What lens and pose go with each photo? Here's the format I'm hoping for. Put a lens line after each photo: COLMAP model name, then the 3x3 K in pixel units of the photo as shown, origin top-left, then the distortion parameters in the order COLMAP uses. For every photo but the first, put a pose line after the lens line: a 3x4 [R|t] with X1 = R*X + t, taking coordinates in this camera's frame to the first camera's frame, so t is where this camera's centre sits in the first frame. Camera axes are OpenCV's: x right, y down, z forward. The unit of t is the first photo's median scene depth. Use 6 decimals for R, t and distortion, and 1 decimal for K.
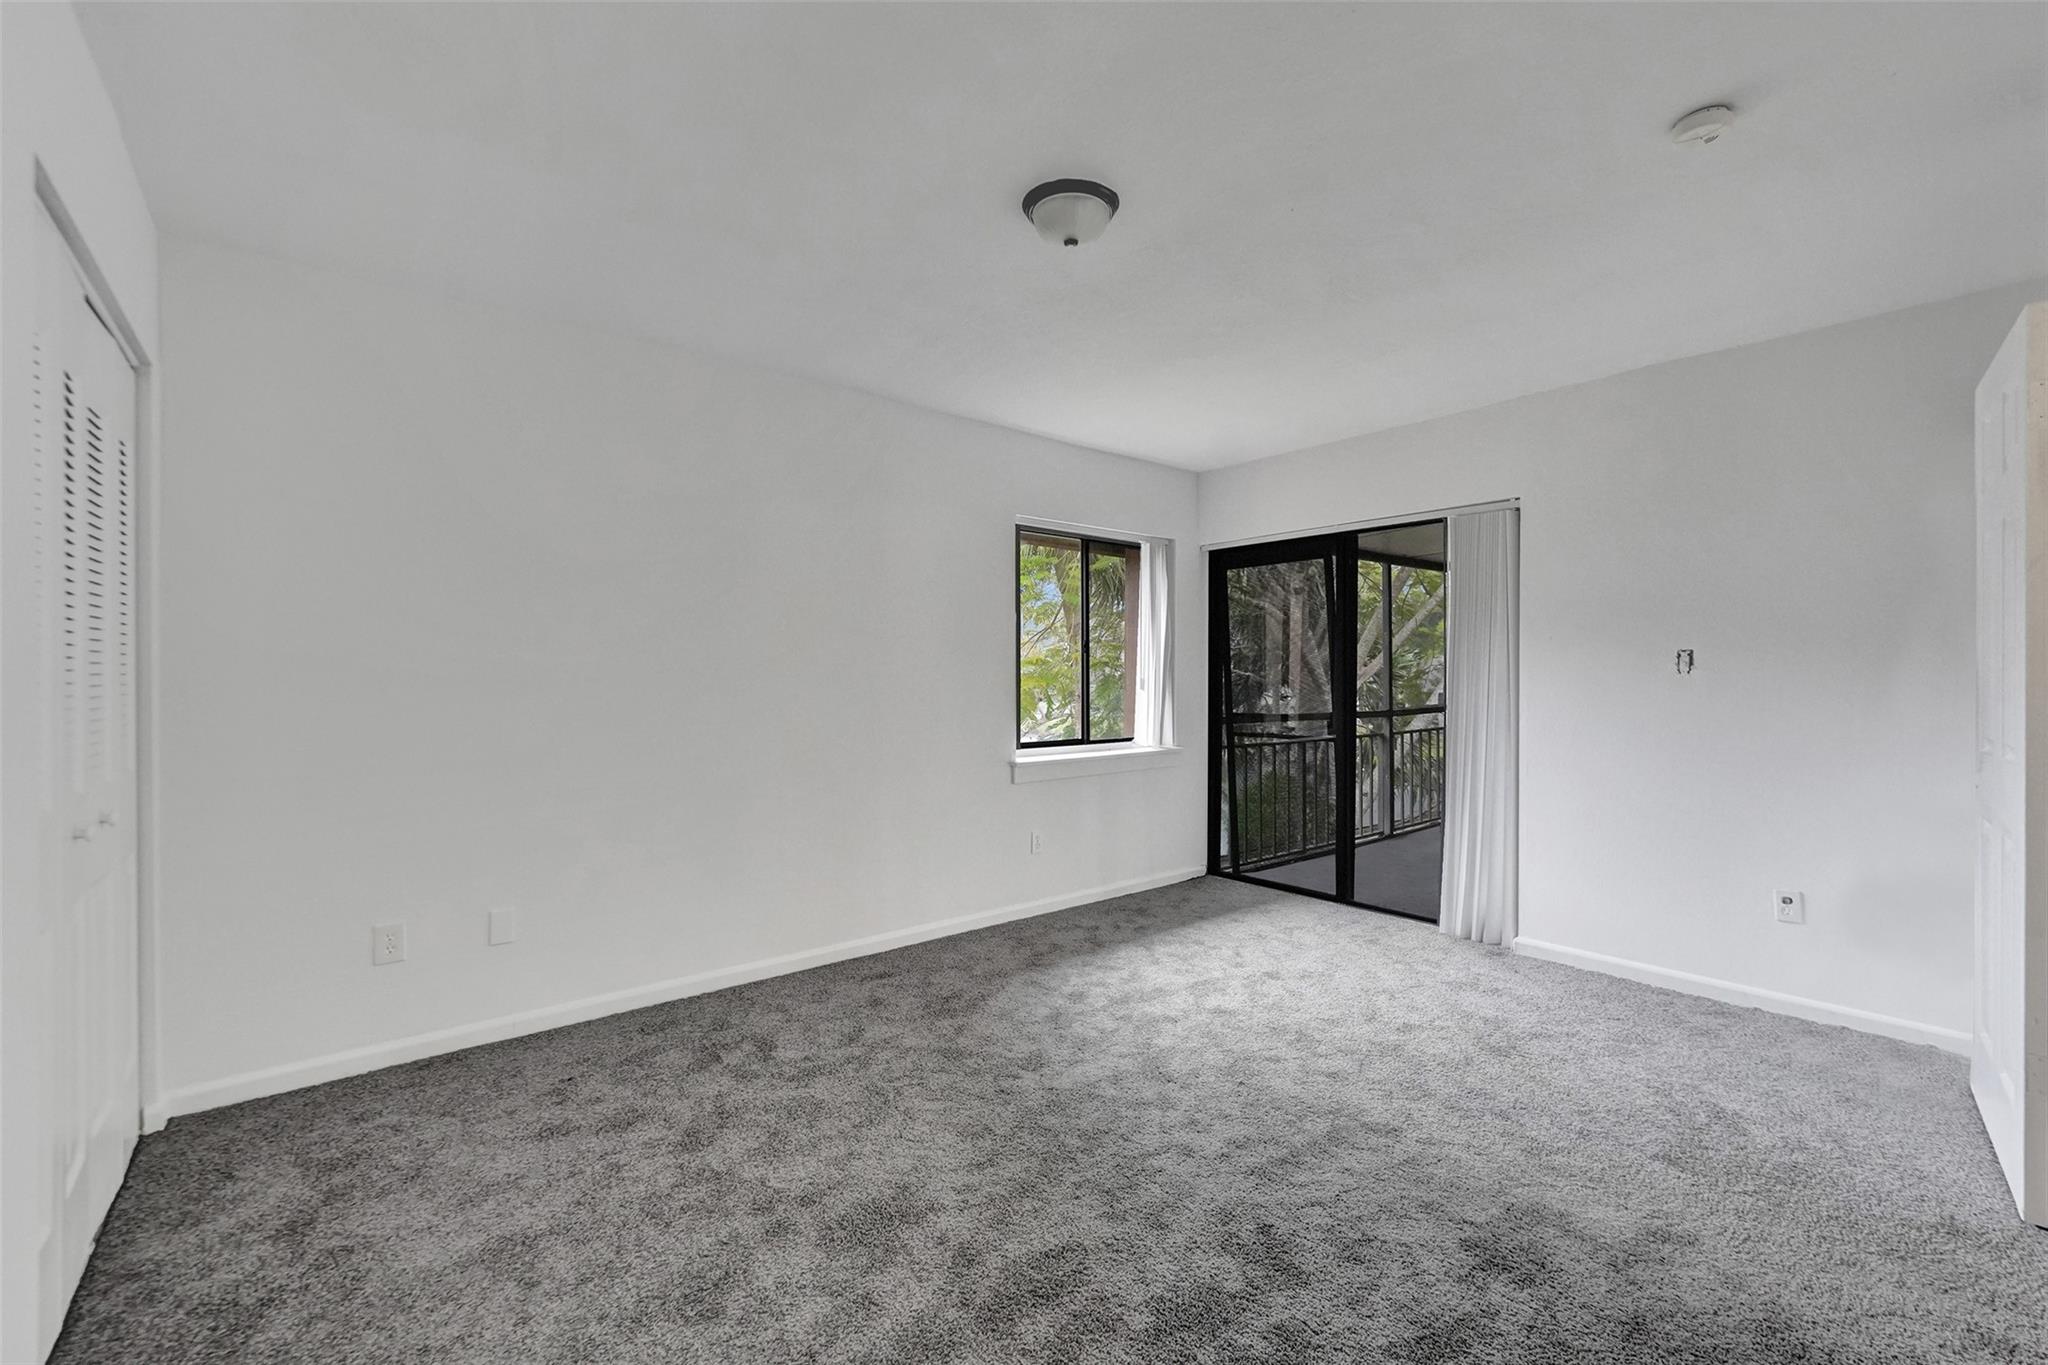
lens RADIAL K [[870.1, 0, 1028.0], [0, 870.1, 682.9], [0, 0, 1]] dist [-0.002045, 0.000340]
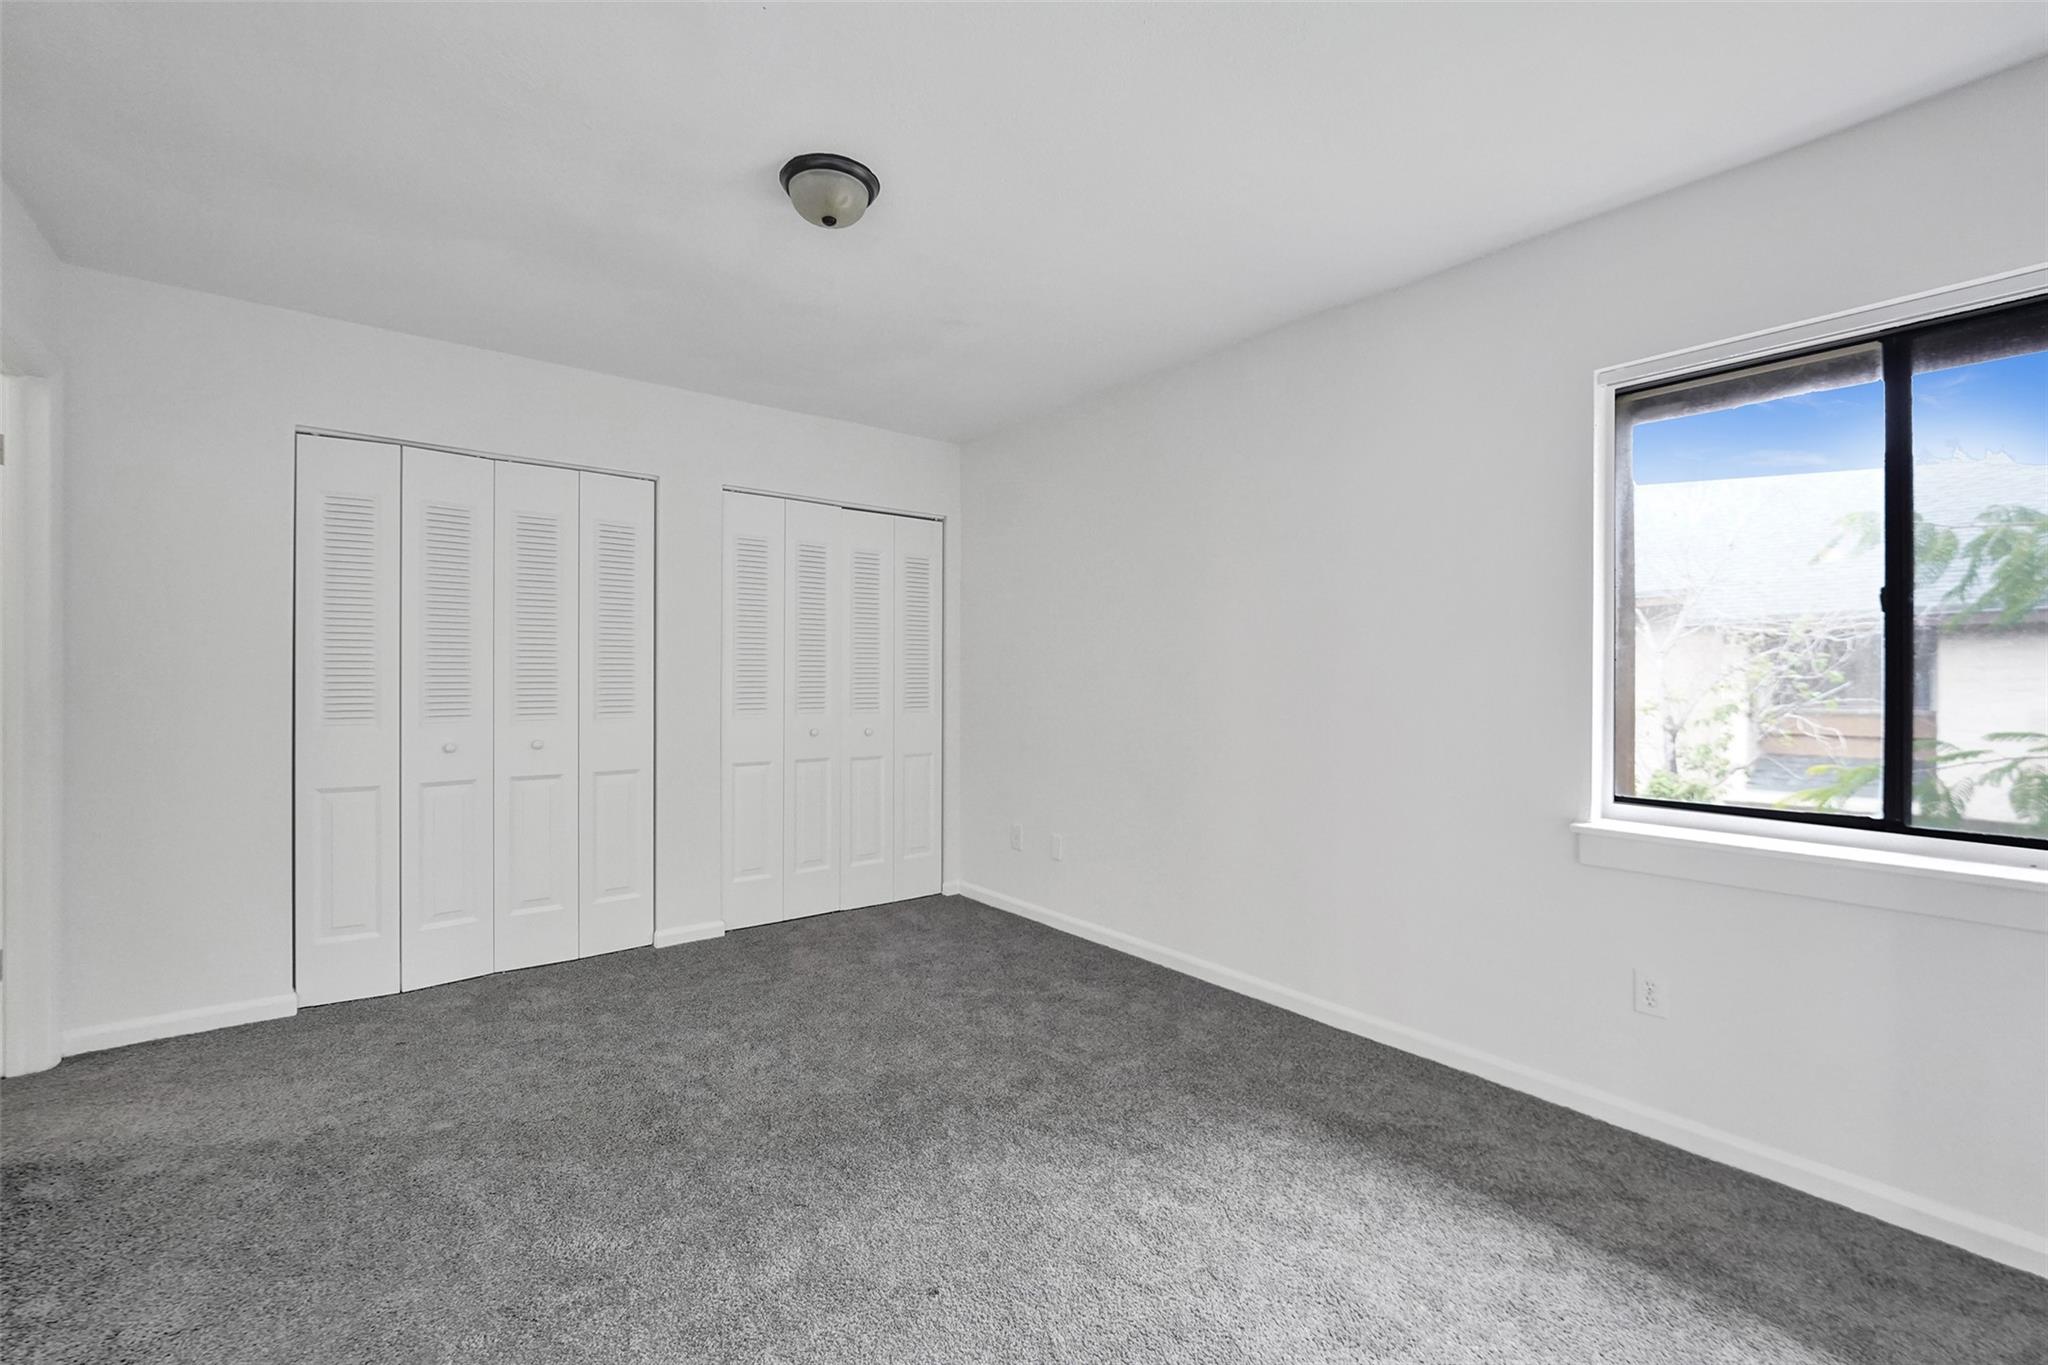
lens RADIAL K [[870.1, 0, 1028.0], [0, 870.1, 682.9], [0, 0, 1]] dist [-0.002045, 0.000340]
pose [[-0.023843, 0.011167, -0.999653, 0.682304], [-0.009555, 0.999889, 0.011397, -0.002330], [0.999670, 0.009823, -0.023734, 0.834228]]
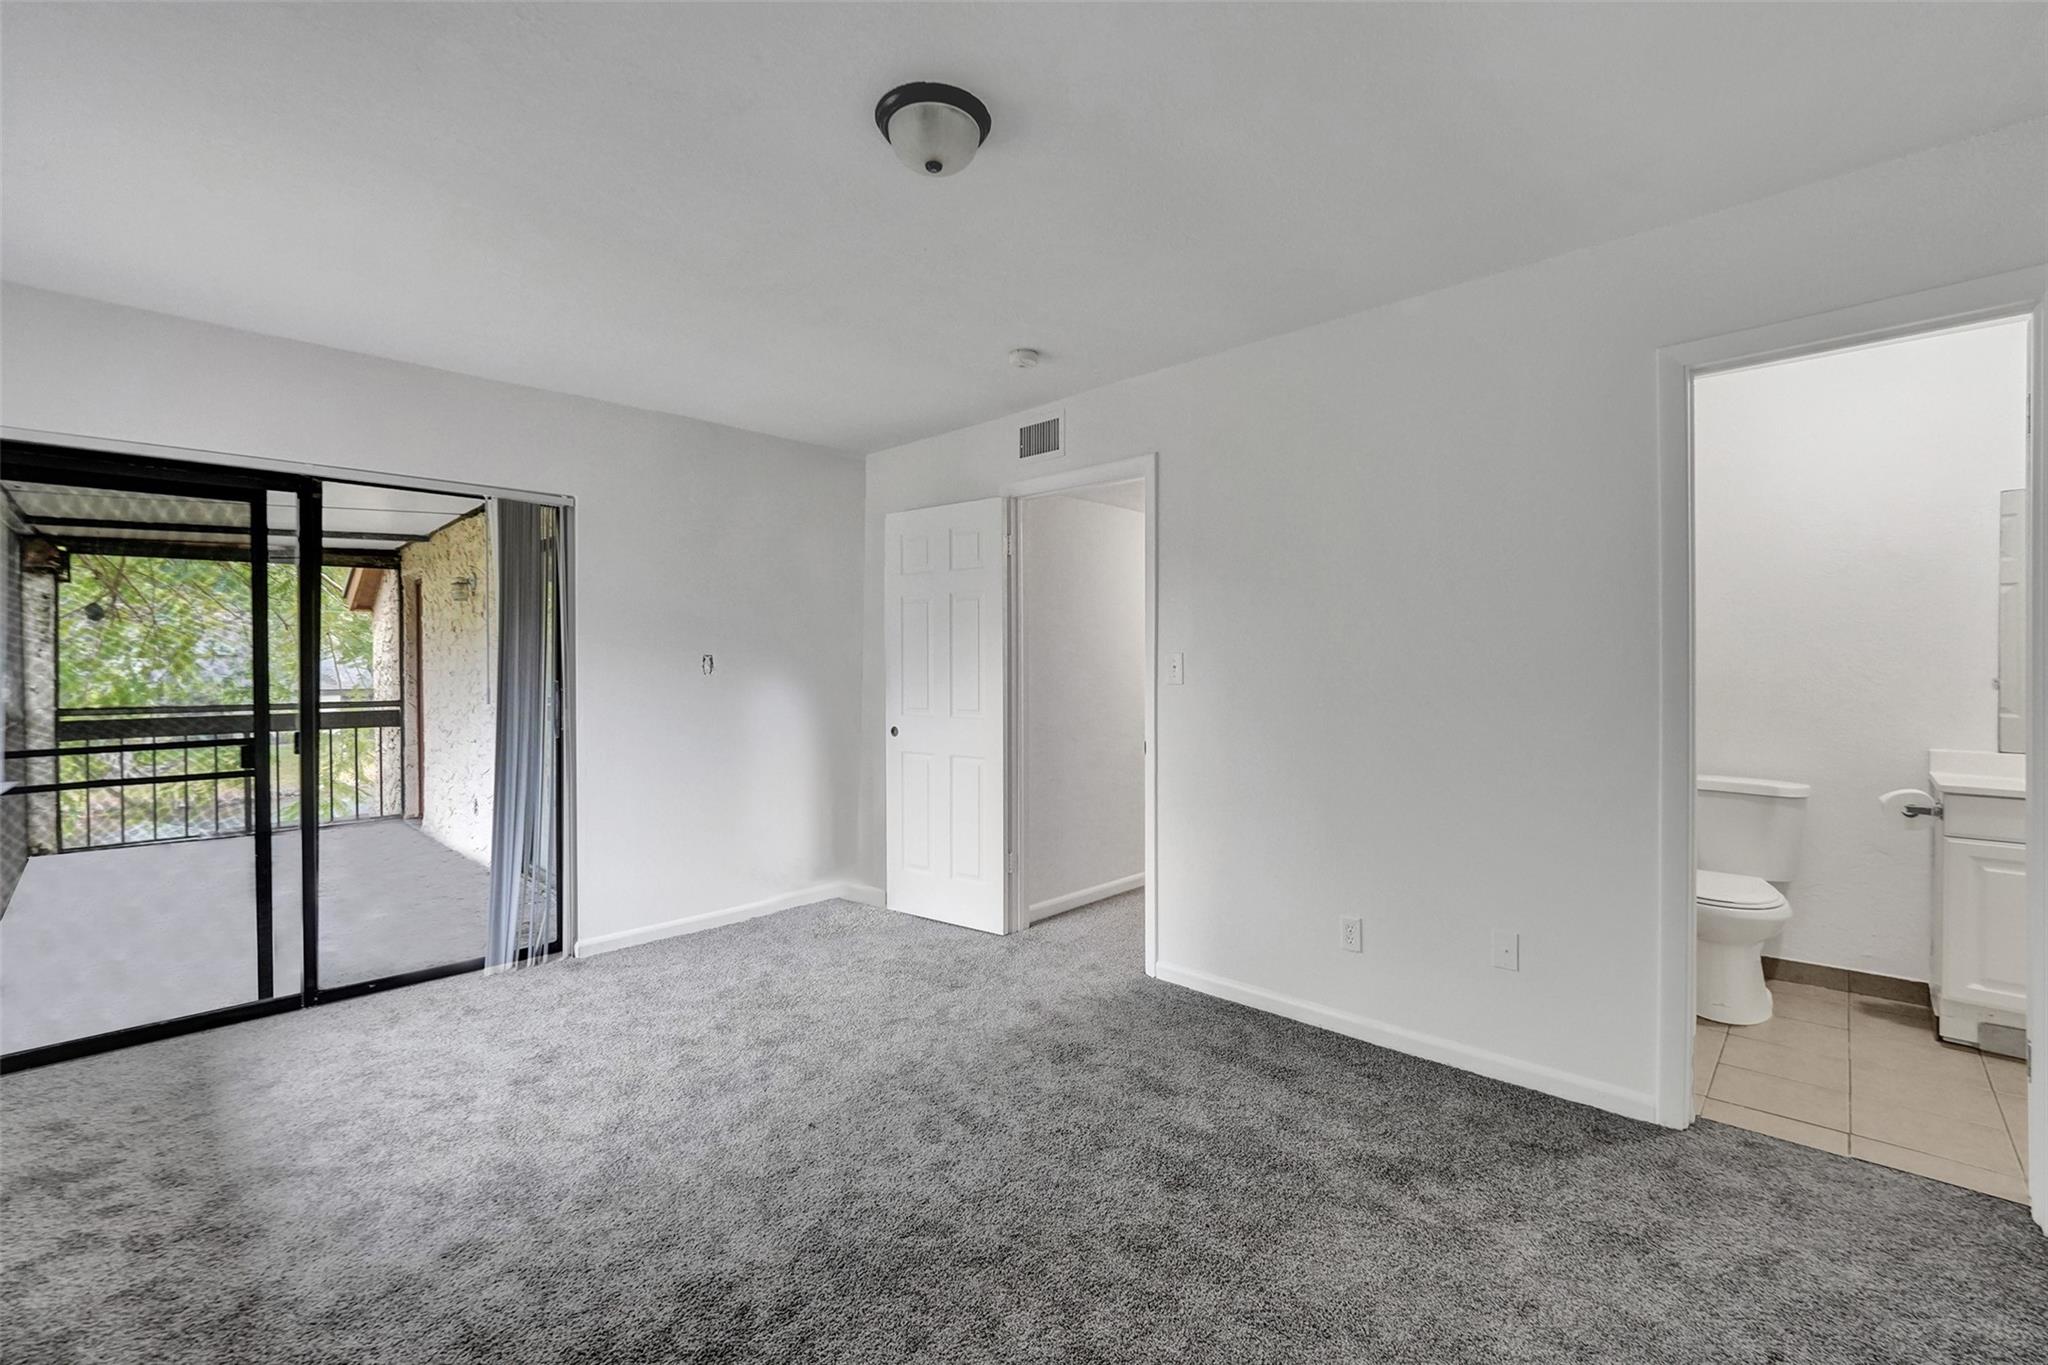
lens RADIAL K [[870.1, 0, 1028.0], [0, 870.1, 682.9], [0, 0, 1]] dist [-0.002045, 0.000340]
pose [[-0.132447, -0.012895, 0.991106, -0.529919], [0.011265, 0.999831, 0.014514, -0.009432], [-0.991126, 0.013087, -0.132279, 0.697819]]
